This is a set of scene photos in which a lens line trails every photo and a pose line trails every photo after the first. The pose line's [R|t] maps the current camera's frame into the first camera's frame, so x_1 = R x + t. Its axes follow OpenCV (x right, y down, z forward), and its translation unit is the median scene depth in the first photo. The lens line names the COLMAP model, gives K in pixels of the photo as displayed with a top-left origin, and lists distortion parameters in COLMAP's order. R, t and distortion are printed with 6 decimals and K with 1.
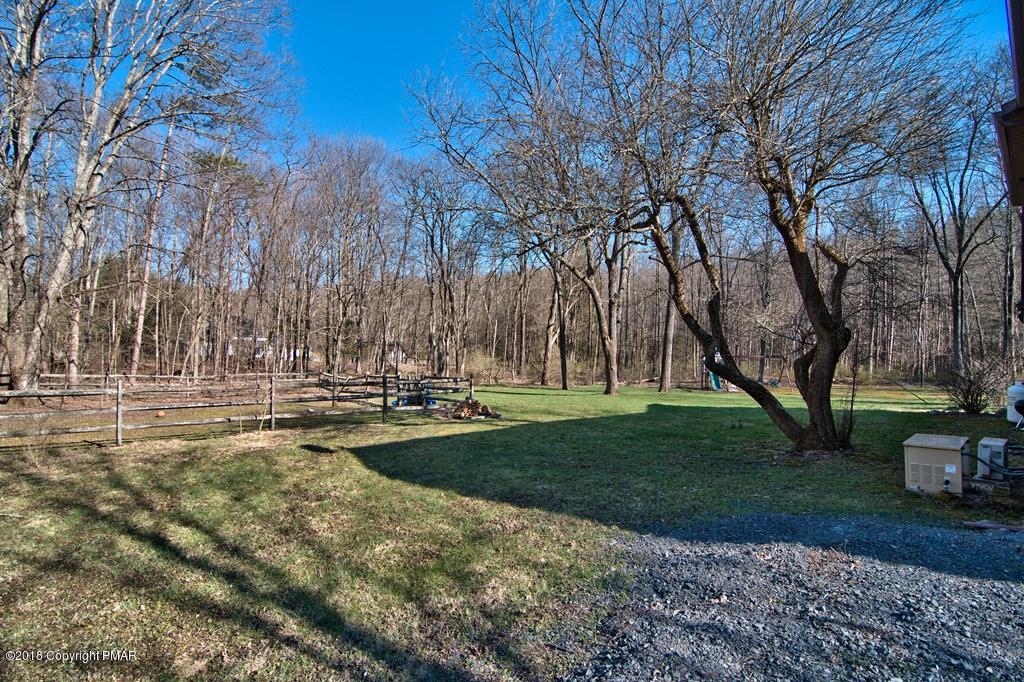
lens RADIAL K [[489.0, 0, 512.3], [0, 489.0, 342.4], [0, 0, 1]] dist [-0.008106, -0.007558]
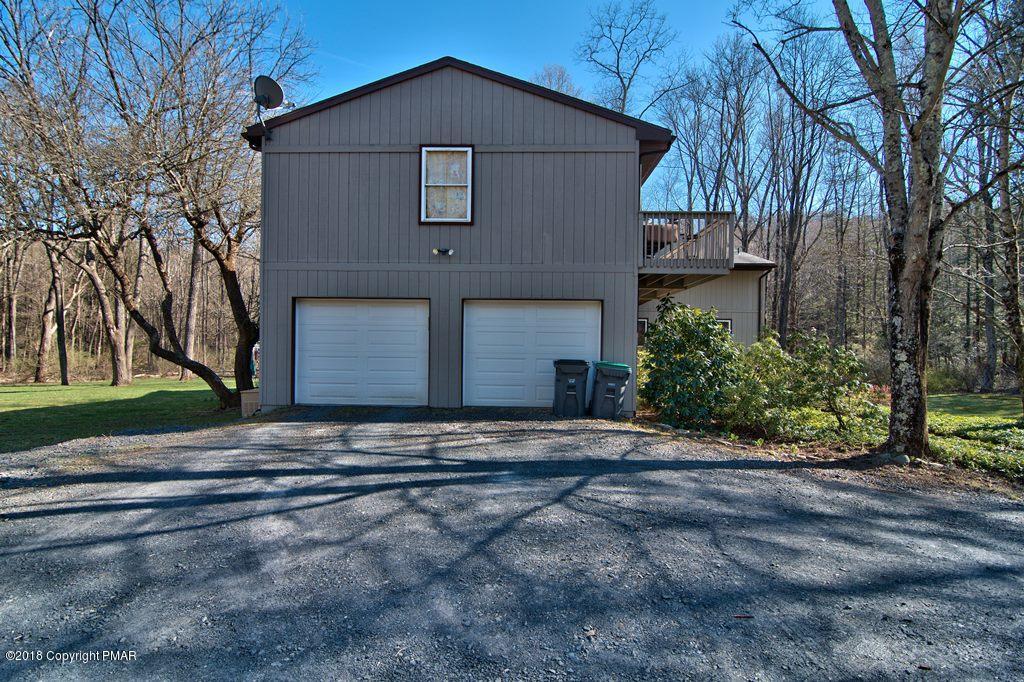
lens RADIAL K [[489.0, 0, 511.4], [0, 489.0, 339.7], [0, 0, 1]] dist [-0.008106, -0.007558]
pose [[0.696689, -0.004660, 0.717358, 0.056044], [-0.006509, 0.999897, 0.012817, -0.002359], [-0.717344, -0.013599, 0.696587, -0.230693]]
